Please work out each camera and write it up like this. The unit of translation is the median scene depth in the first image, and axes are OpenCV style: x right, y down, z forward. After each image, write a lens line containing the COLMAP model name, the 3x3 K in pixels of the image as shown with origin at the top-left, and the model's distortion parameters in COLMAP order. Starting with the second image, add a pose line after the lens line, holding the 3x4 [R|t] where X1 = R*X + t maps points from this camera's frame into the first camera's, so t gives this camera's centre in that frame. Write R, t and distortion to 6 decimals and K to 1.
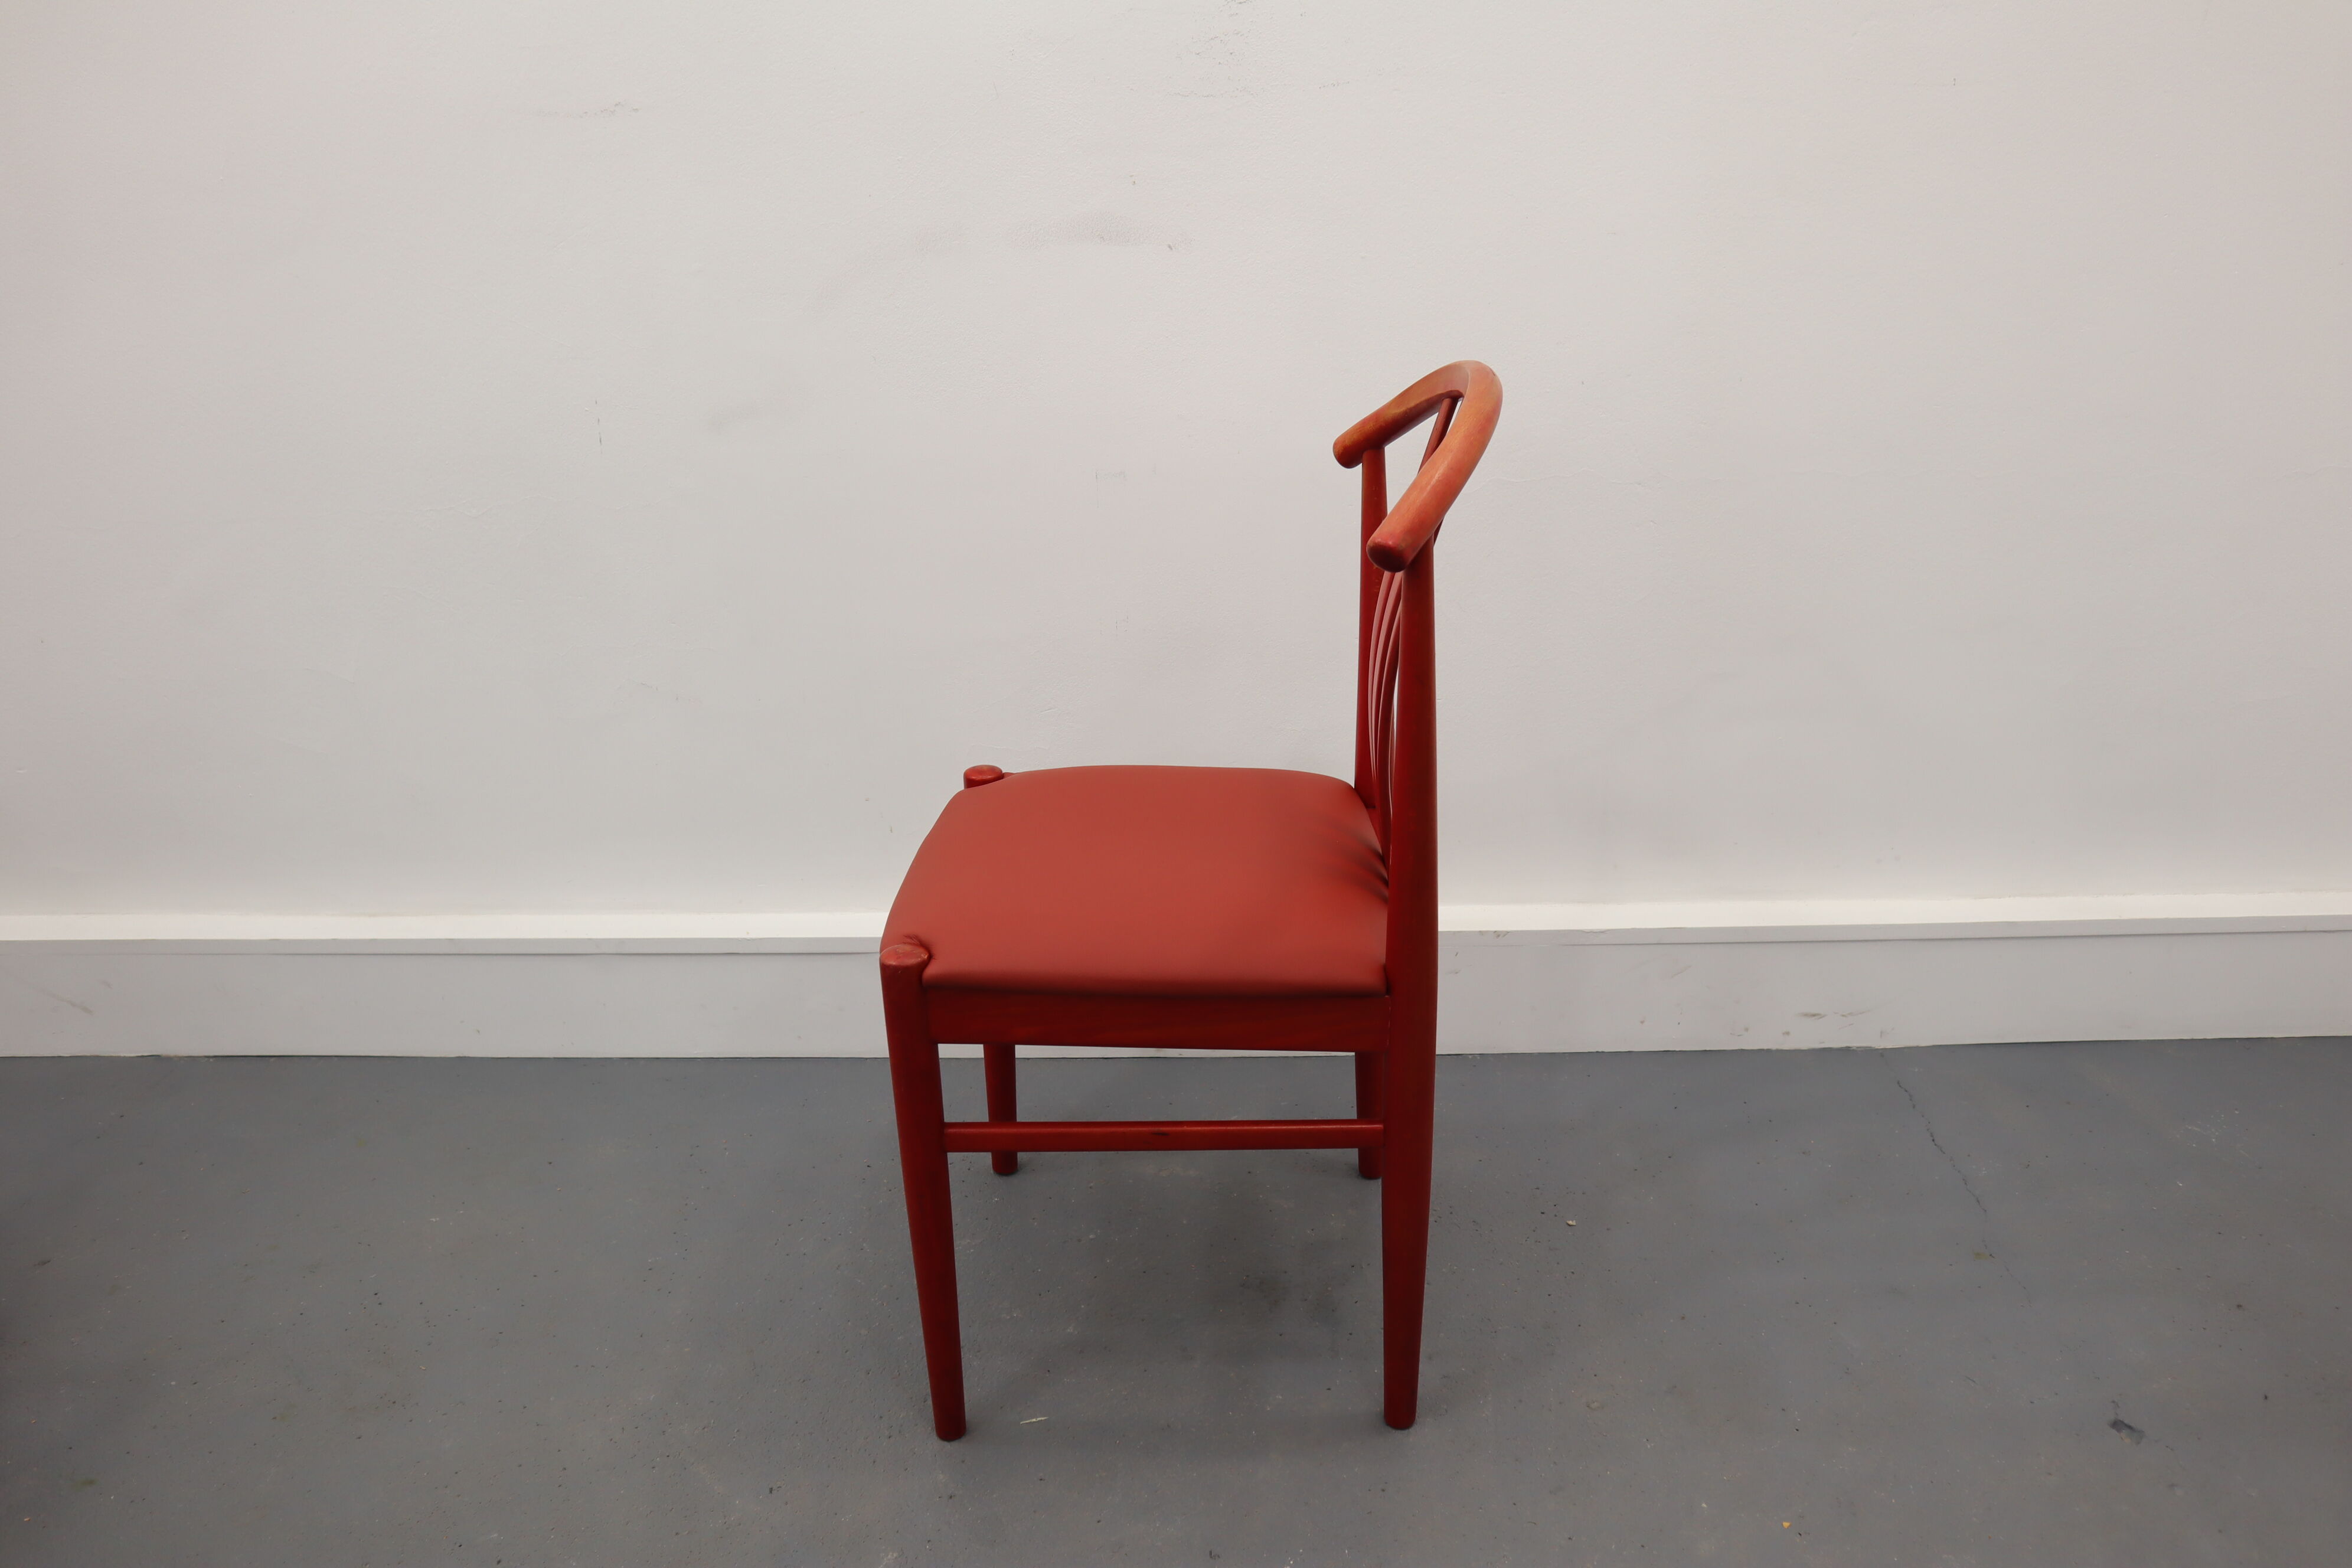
lens RADIAL K [[1656.7, 0, 1119.1], [0, 1656.7, 719.4], [0, 0, 1]] dist [-0.077333, 0.049921]
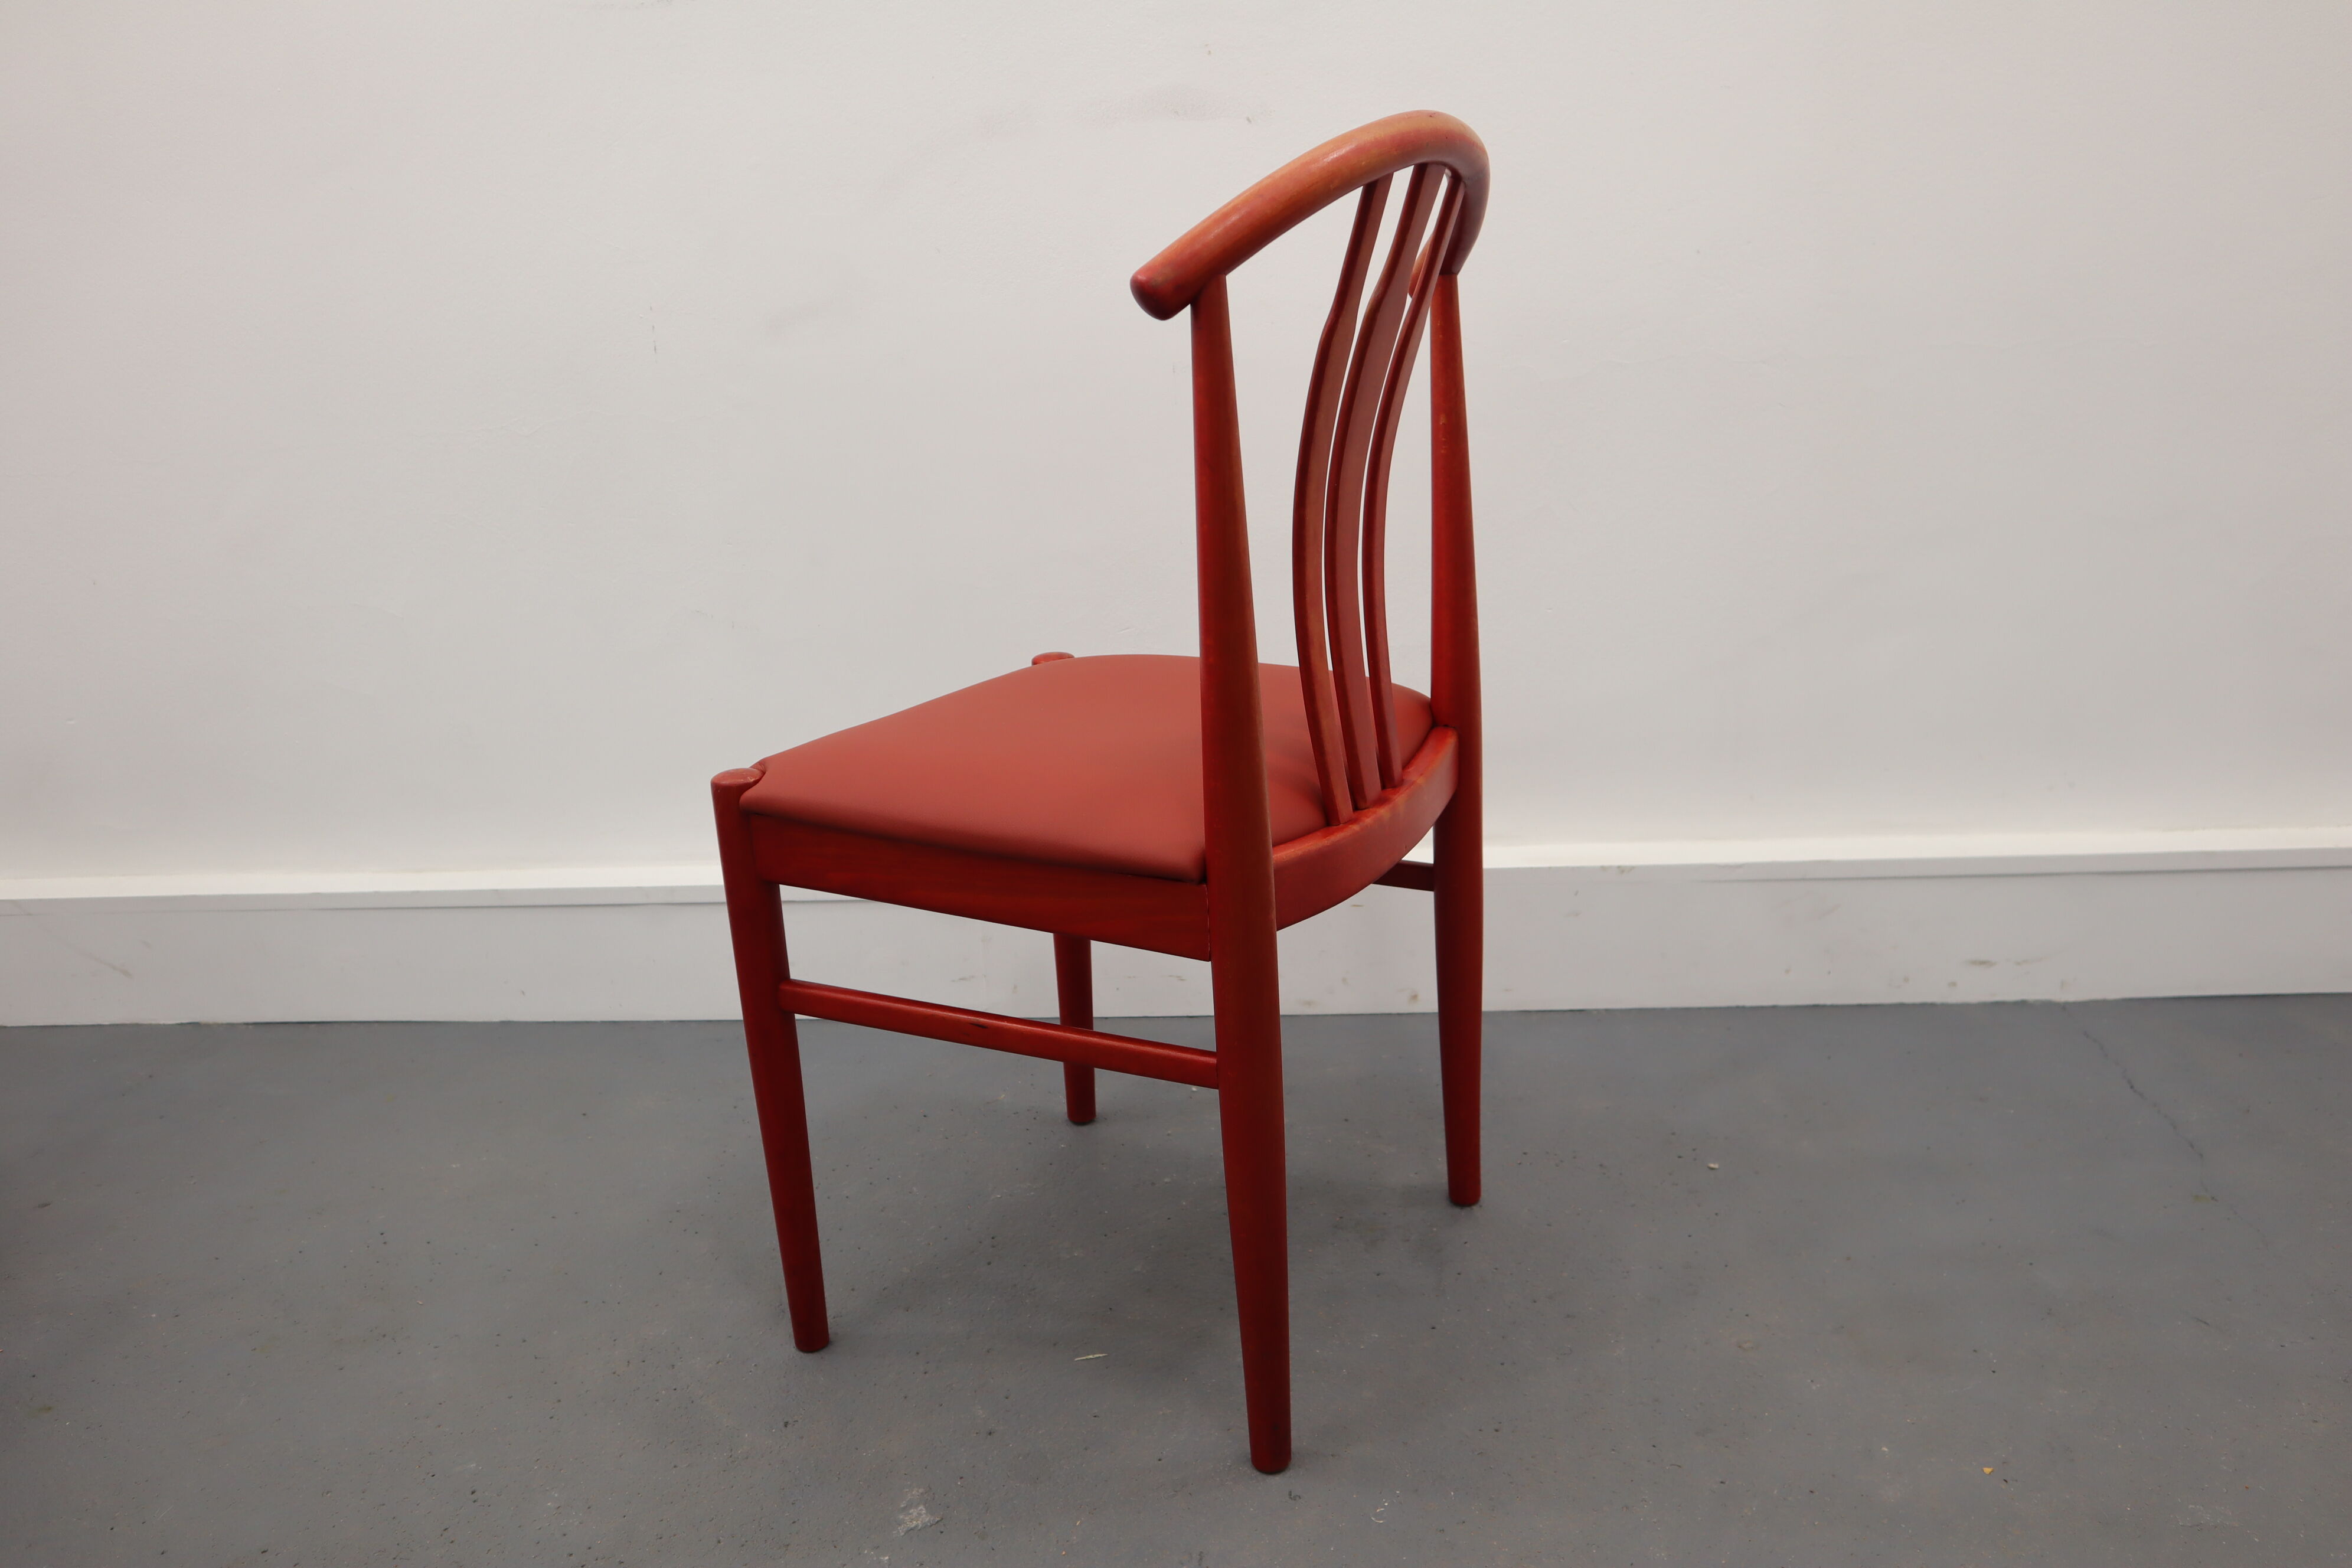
lens RADIAL K [[1656.7, 0, 1133.7], [0, 1656.7, 719.7], [0, 0, 1]] dist [-0.077333, 0.049921]
pose [[0.997943, -0.009941, -0.063328, 0.021469], [0.005571, 0.997614, -0.068815, 0.110549], [0.063861, 0.068321, 0.995617, 0.081574]]
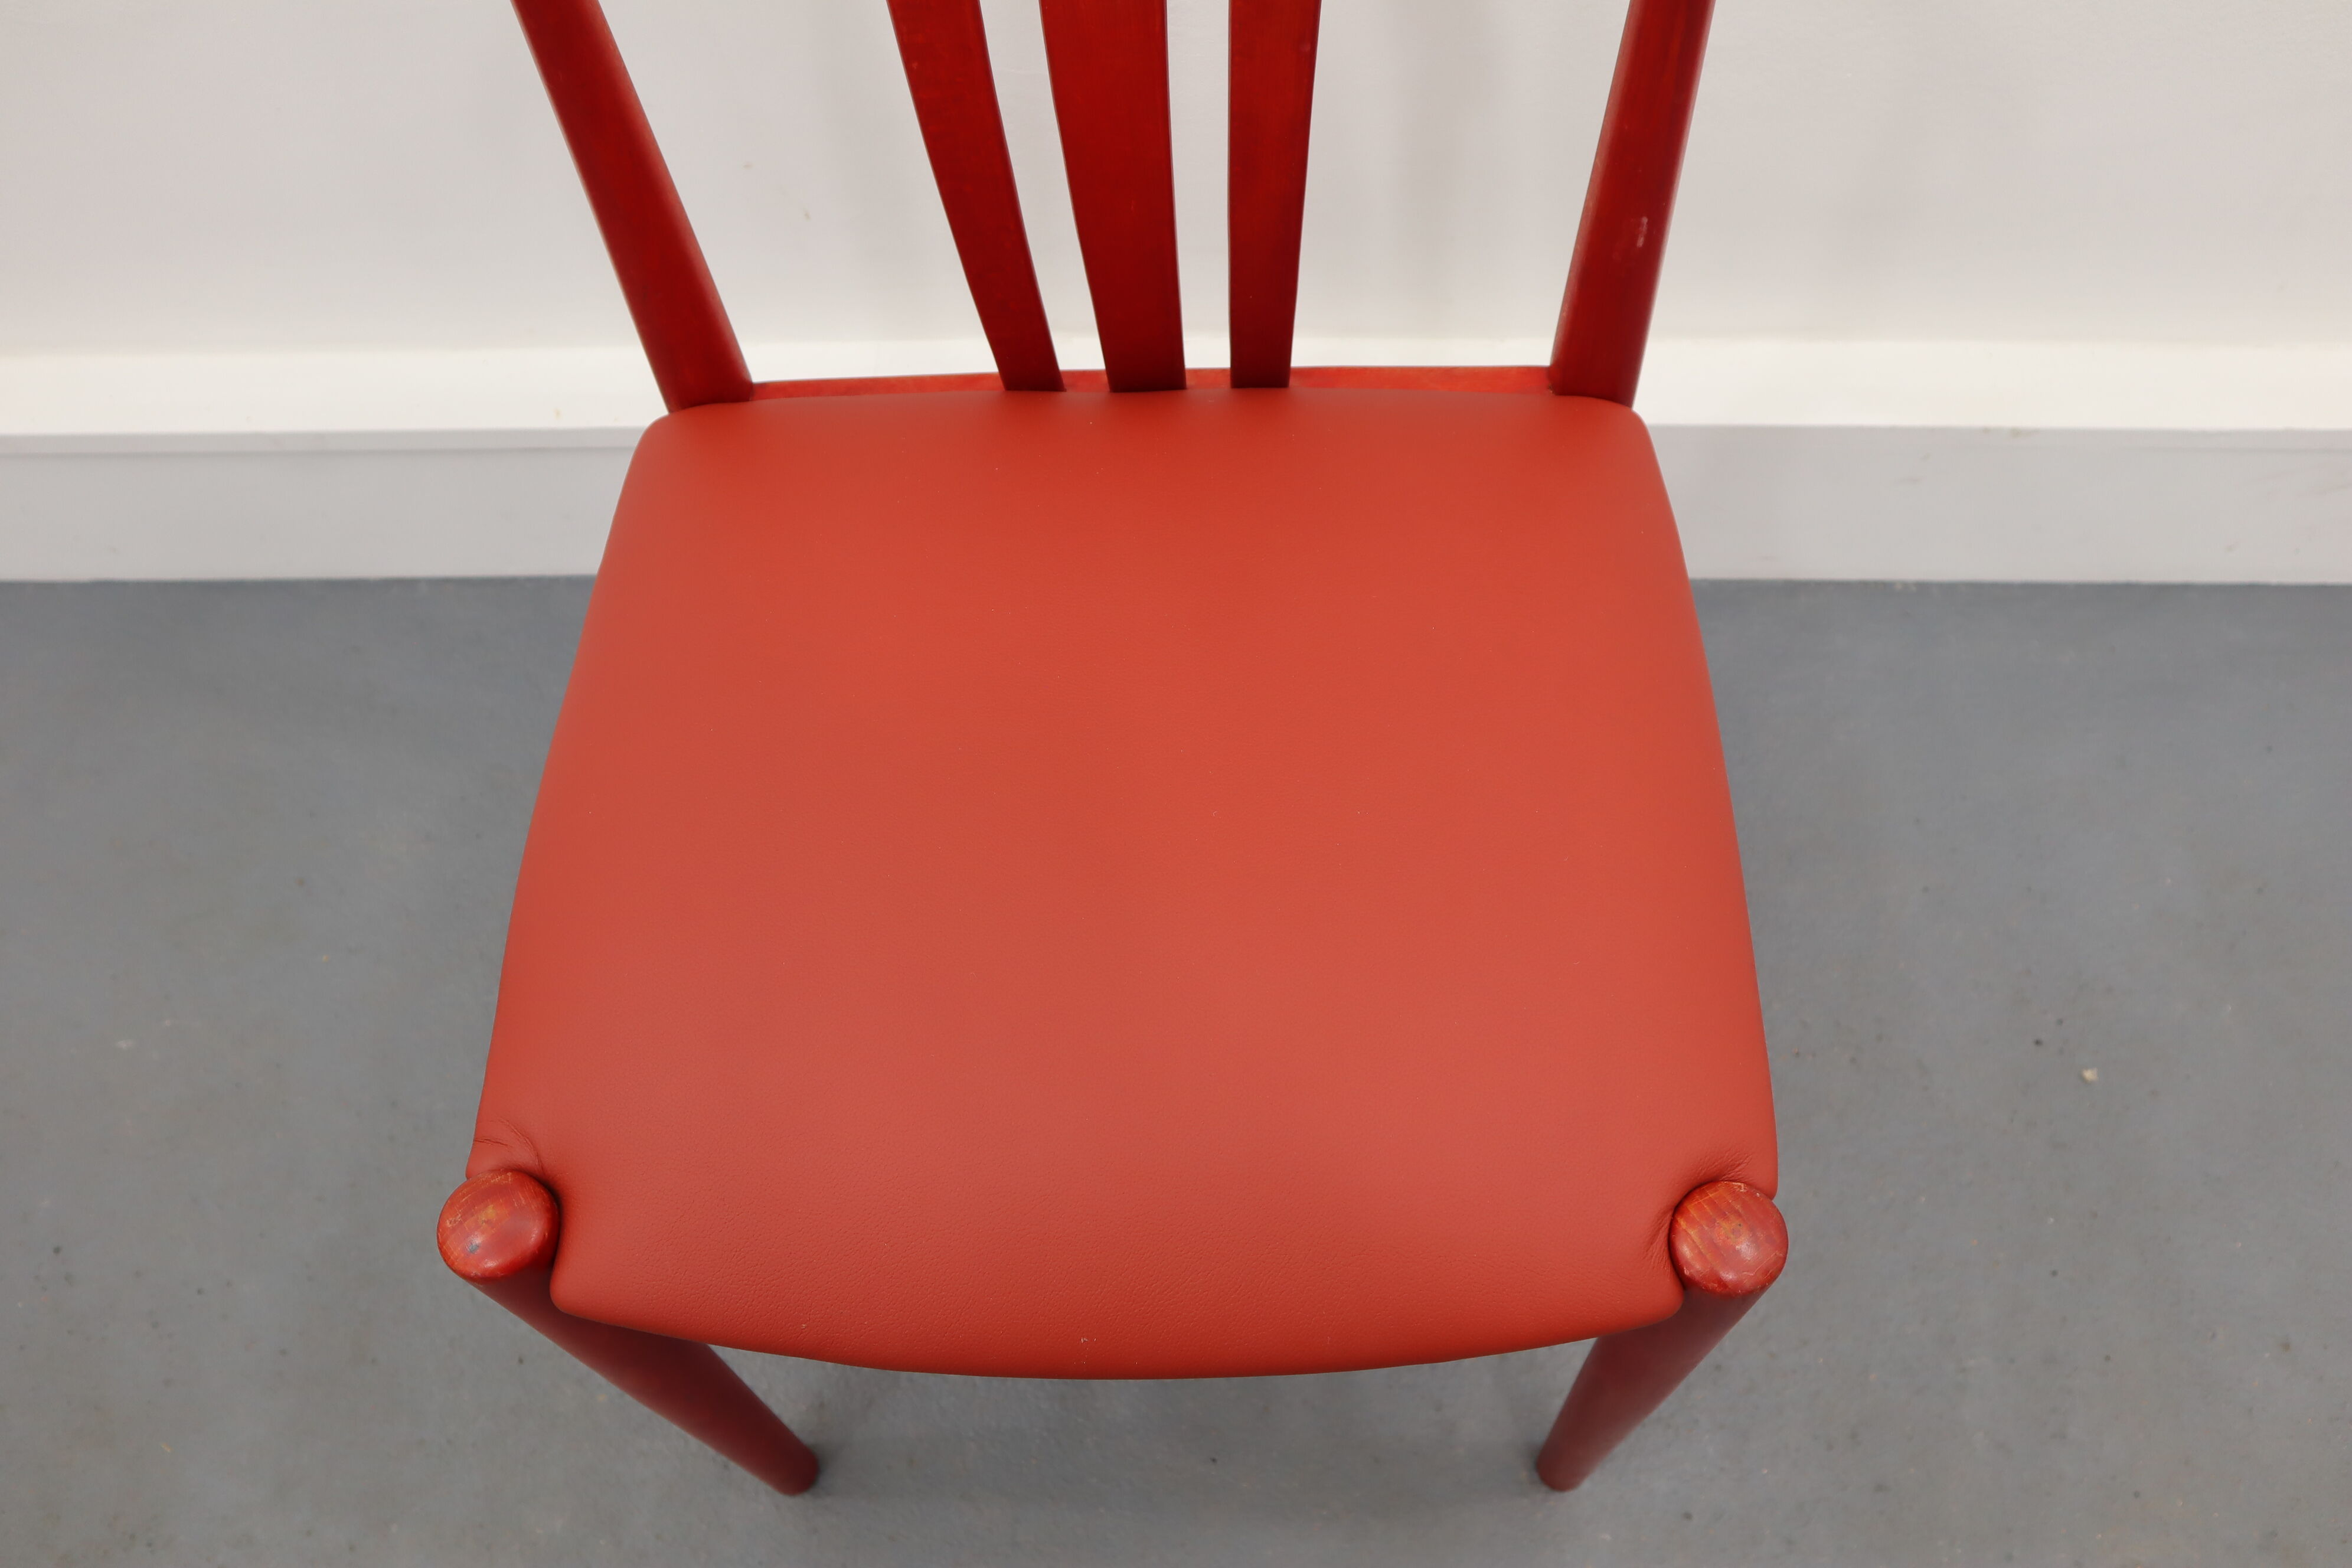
lens RADIAL K [[1997.6, 0, 1168.2], [0, 1997.6, 773.1], [0, 0, 1]] dist [-0.032127, 0.029684]
pose [[0.999499, -0.031054, 0.006120, -0.043214], [0.019245, 0.749766, 0.661423, -0.210275], [-0.025128, -0.660974, 0.749988, 0.477447]]
